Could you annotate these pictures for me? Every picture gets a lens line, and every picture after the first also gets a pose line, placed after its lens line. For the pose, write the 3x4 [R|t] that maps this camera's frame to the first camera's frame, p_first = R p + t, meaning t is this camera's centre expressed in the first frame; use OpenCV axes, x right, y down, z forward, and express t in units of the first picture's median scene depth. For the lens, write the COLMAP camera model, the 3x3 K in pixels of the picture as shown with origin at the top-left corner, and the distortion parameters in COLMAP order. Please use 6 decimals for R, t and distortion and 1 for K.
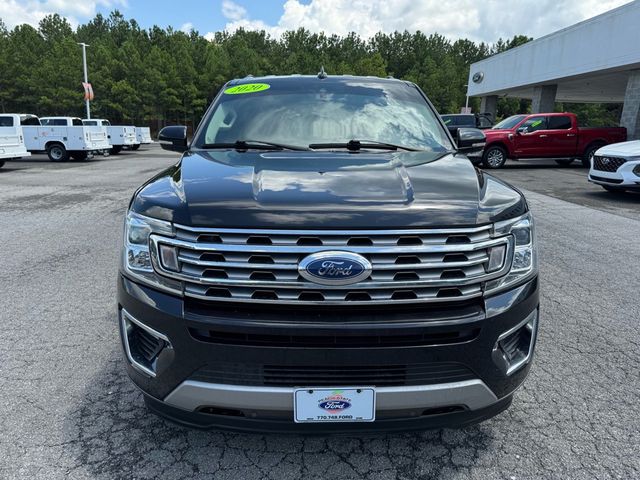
lens RADIAL K [[451.7, 0, 319.8], [0, 451.7, 241.7], [0, 0, 1]] dist [0.050978, -0.070269]
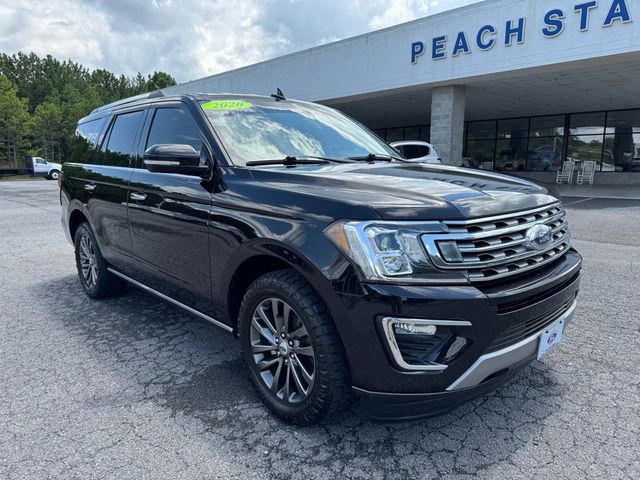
lens RADIAL K [[454.9, 0, 319.5], [0, 454.9, 242.2], [0, 0, 1]] dist [0.005392, -0.003214]
pose [[0.743910, -0.142204, 0.652974, -1.105110], [0.183866, 0.982941, 0.004592, -0.043560], [-0.642488, 0.116644, 0.757366, 0.322576]]
